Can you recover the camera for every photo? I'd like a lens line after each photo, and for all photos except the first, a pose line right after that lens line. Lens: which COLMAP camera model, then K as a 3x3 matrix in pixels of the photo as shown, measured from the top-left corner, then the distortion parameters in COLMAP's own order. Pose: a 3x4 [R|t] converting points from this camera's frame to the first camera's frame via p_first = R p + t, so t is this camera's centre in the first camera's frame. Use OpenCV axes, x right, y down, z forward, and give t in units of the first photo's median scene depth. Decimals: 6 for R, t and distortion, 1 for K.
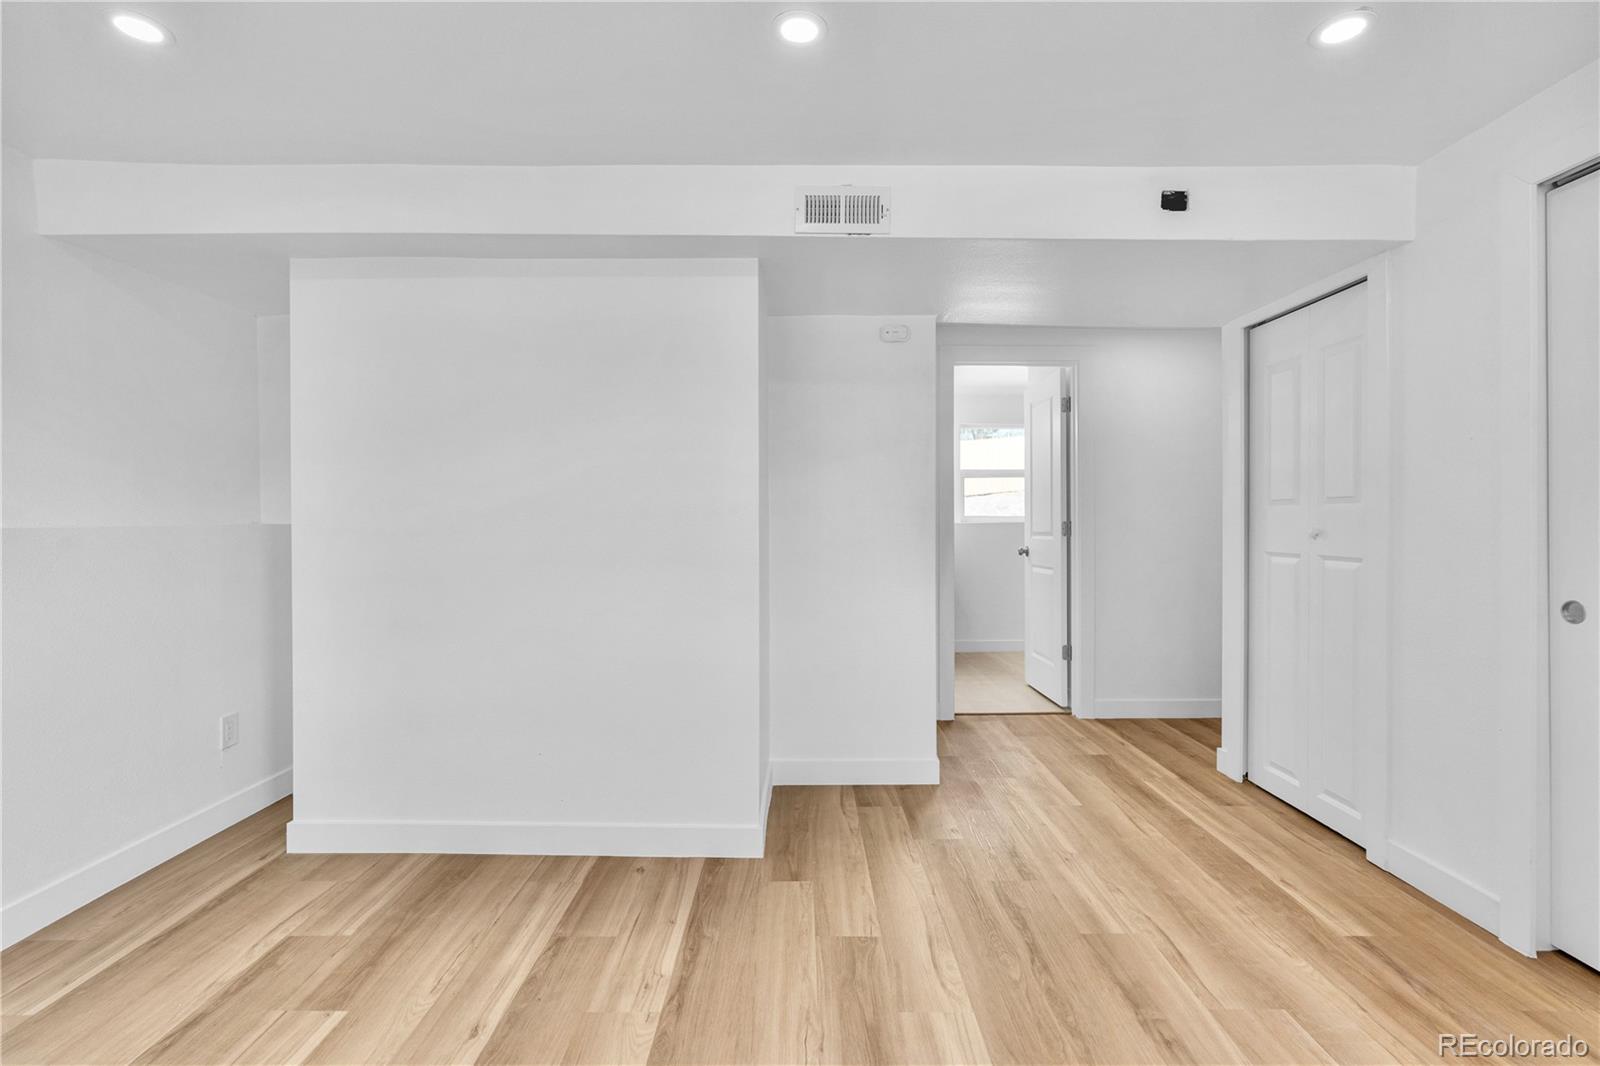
lens RADIAL K [[735.1, 0, 780.8], [0, 735.1, 542.8], [0, 0, 1]] dist [-0.006598, 0.004327]
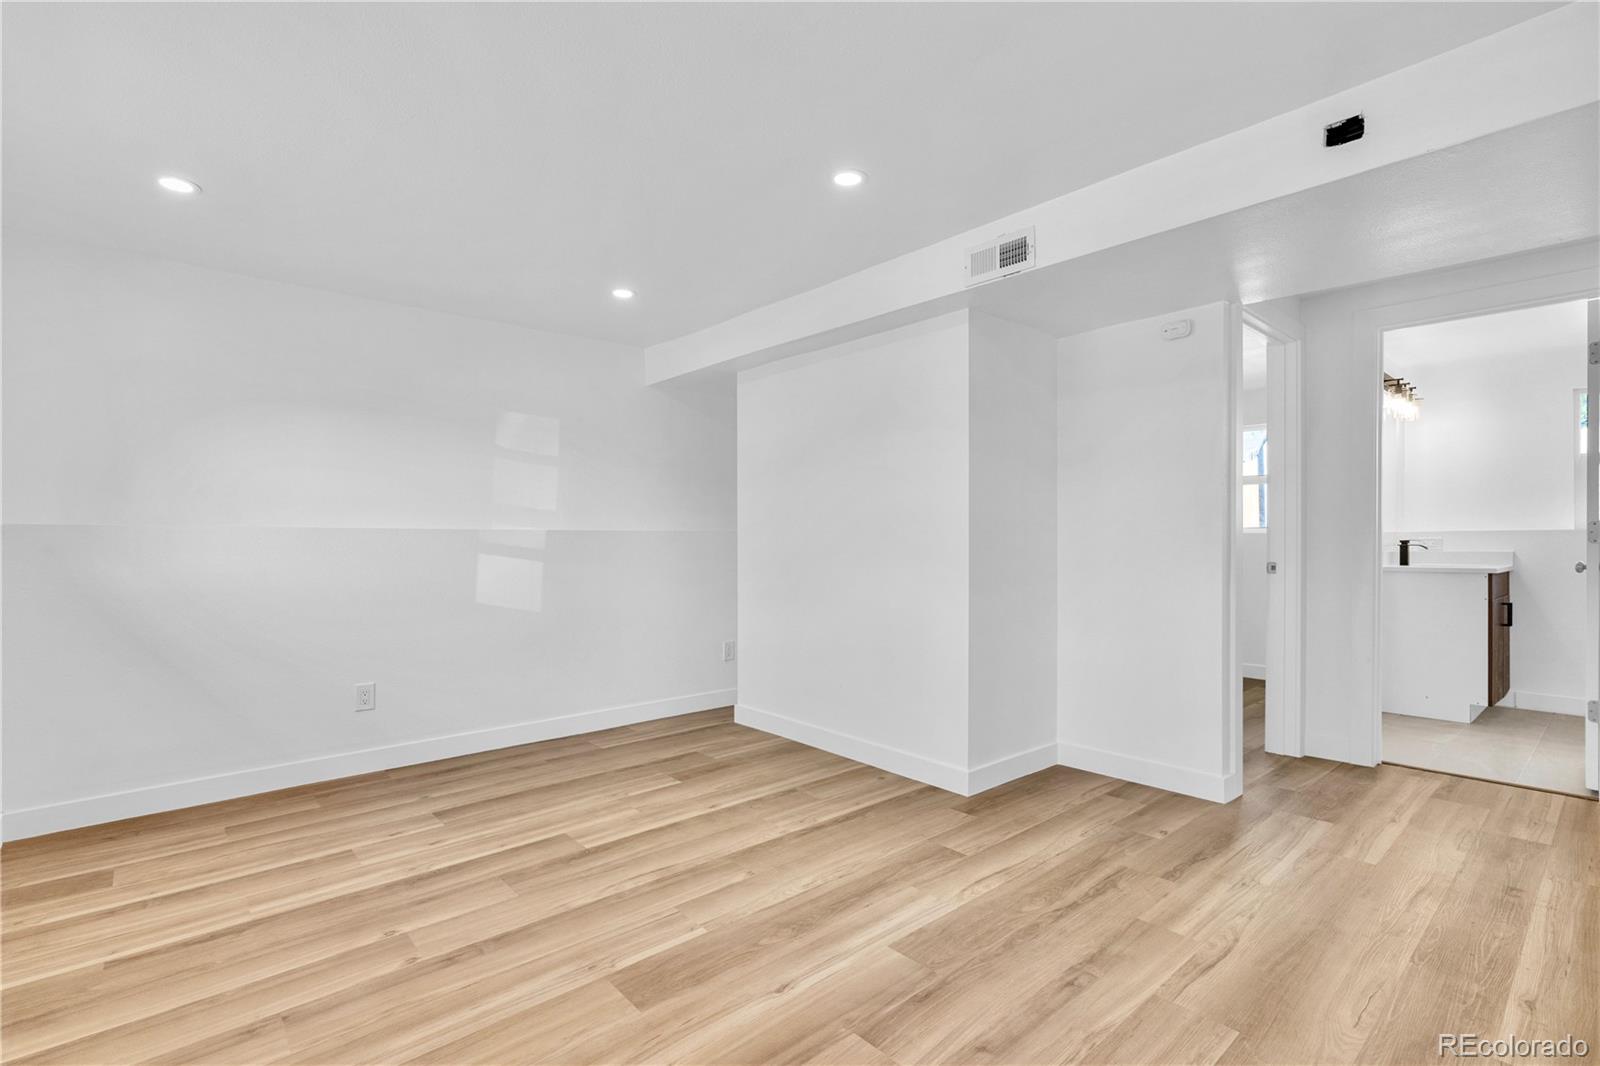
lens RADIAL K [[735.1, 0, 795.6], [0, 735.1, 540.9], [0, 0, 1]] dist [-0.006598, 0.004327]
pose [[0.659381, -0.001250, -0.751808, 0.762451], [-0.022986, 0.999498, -0.021821, 0.043396], [0.751457, 0.031670, 0.659021, -0.027563]]
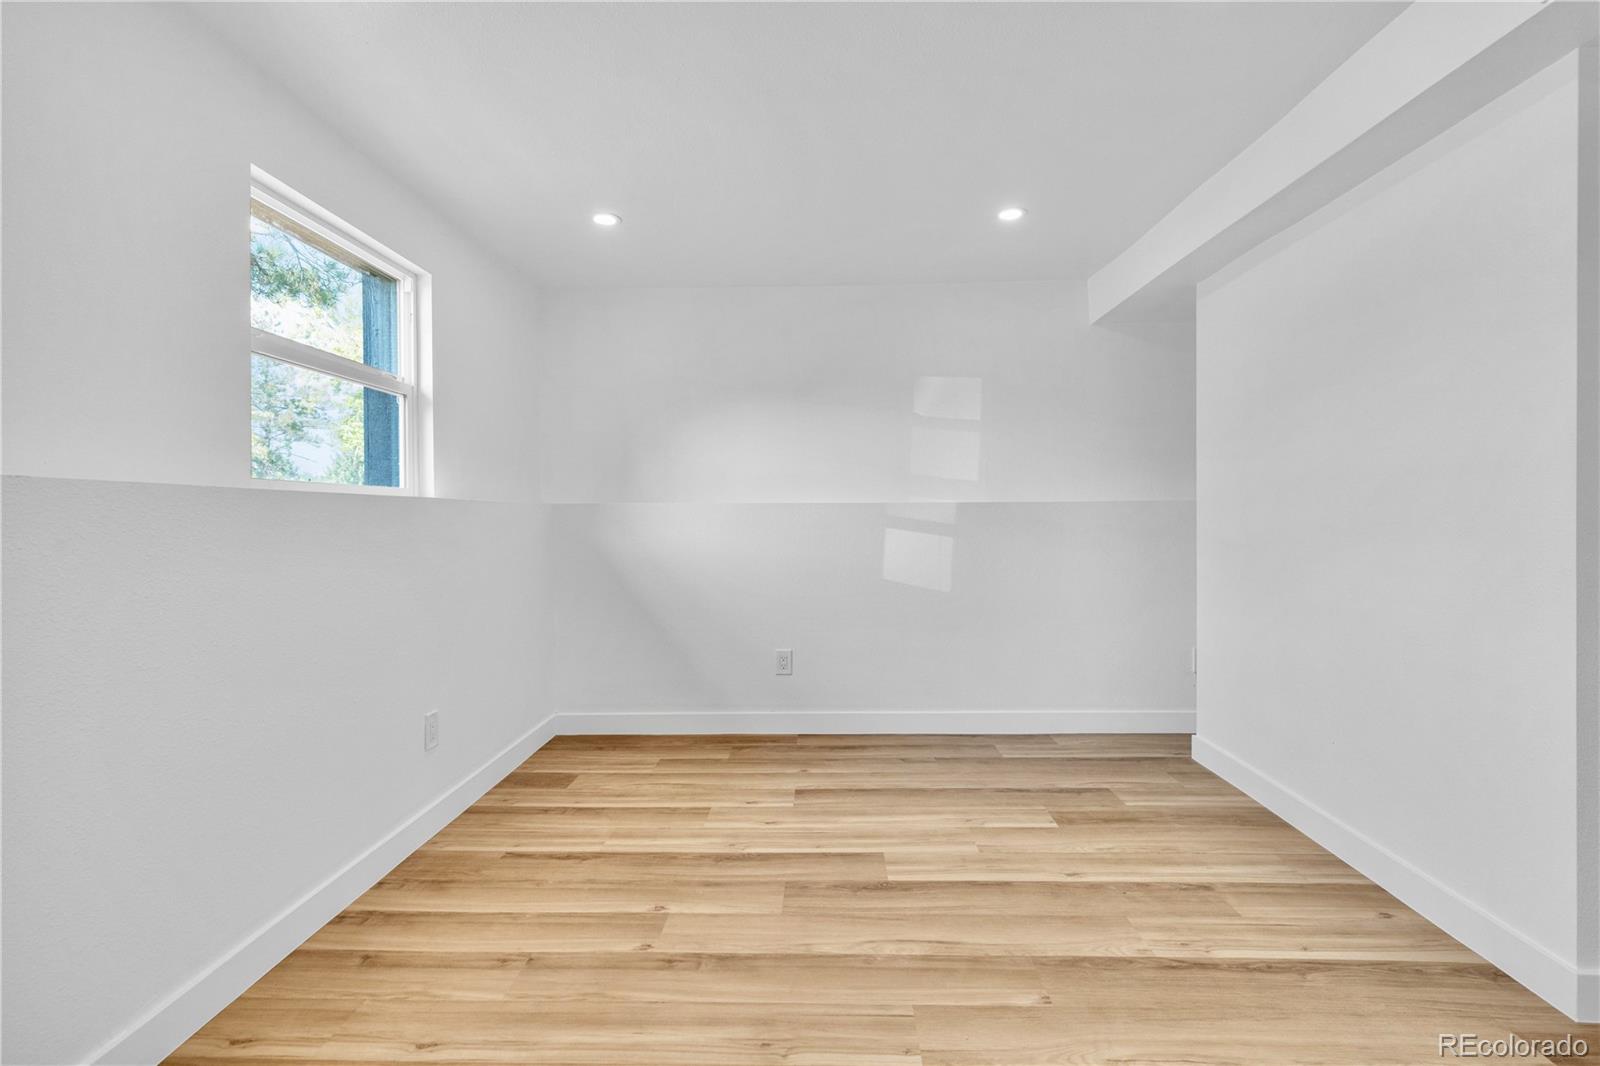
lens RADIAL K [[735.1, 0, 806.9], [0, 735.1, 532.0], [0, 0, 1]] dist [-0.006598, 0.004327]
pose [[-0.022847, 0.023284, -0.999468, 0.649064], [-0.027811, 0.999327, 0.023917, 0.025844], [0.999352, 0.028343, -0.022184, 0.390465]]
